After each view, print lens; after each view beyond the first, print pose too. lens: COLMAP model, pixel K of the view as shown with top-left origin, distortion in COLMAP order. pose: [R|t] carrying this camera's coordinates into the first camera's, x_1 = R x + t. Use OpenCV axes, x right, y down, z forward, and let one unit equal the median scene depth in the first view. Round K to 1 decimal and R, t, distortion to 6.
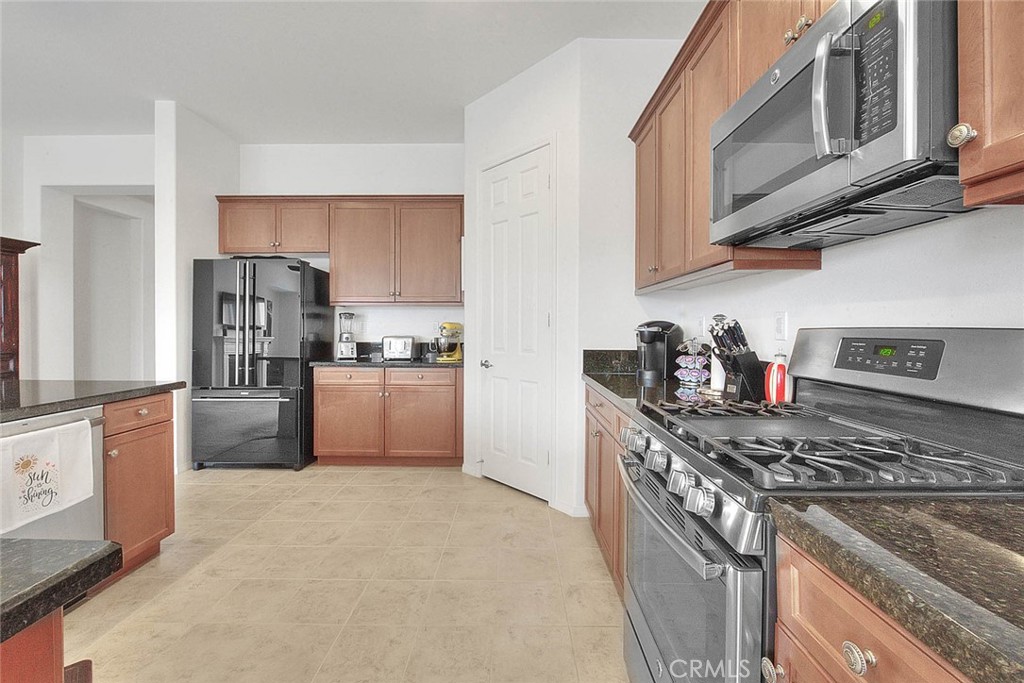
lens RADIAL K [[414.4, 0, 521.3], [0, 414.4, 326.6], [0, 0, 1]] dist [-0.003330, -0.002100]
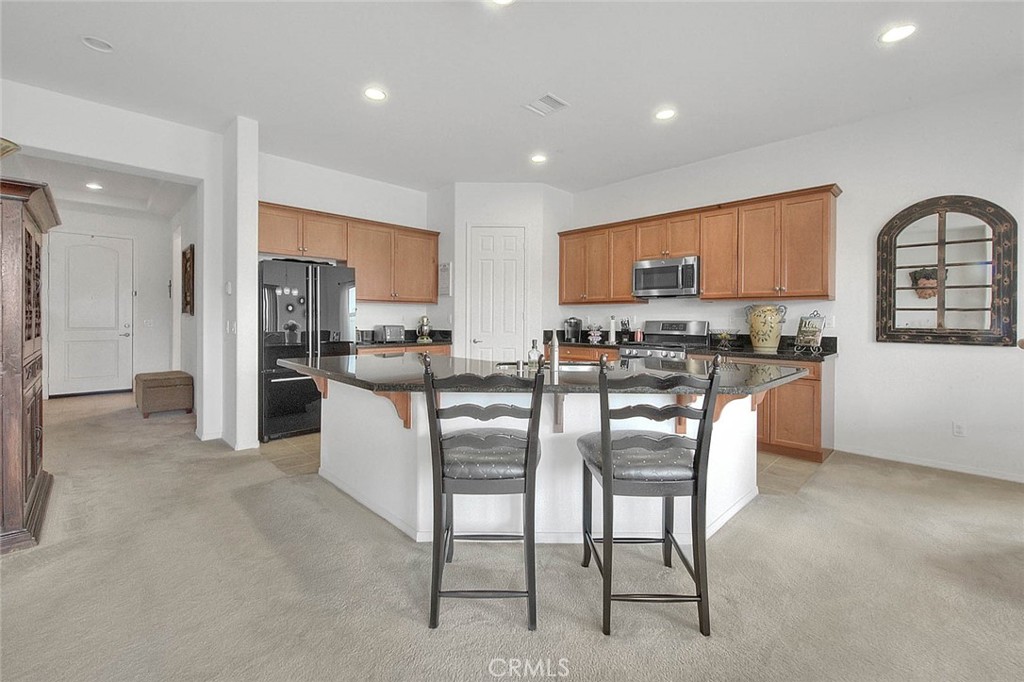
lens RADIAL K [[414.4, 0, 524.9], [0, 414.4, 315.1], [0, 0, 1]] dist [-0.003330, -0.002100]
pose [[0.701695, 0.008638, 0.712426, -1.014071], [-0.005908, 0.999963, -0.006305, -0.005782], [-0.712453, 0.000215, 0.701719, -0.297580]]
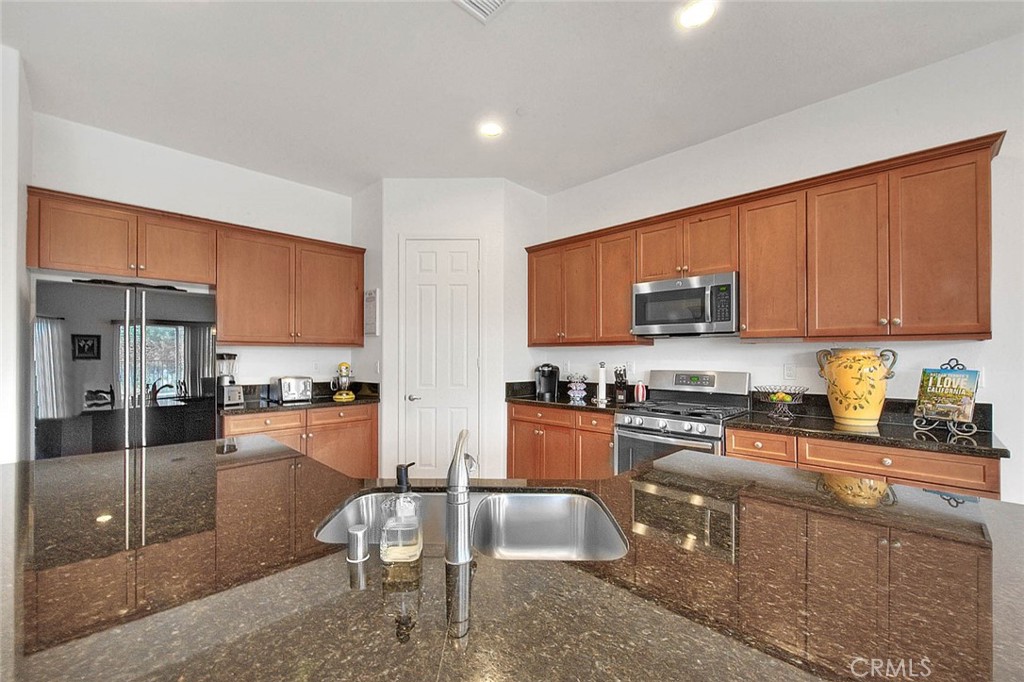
lens RADIAL K [[414.4, 0, 501.0], [0, 414.4, 353.0], [0, 0, 1]] dist [-0.003330, -0.002100]
pose [[0.717773, 0.004214, 0.696265, -0.658195], [-0.001309, 0.999988, -0.004703, -0.032399], [-0.696276, 0.002465, 0.717770, -0.059827]]
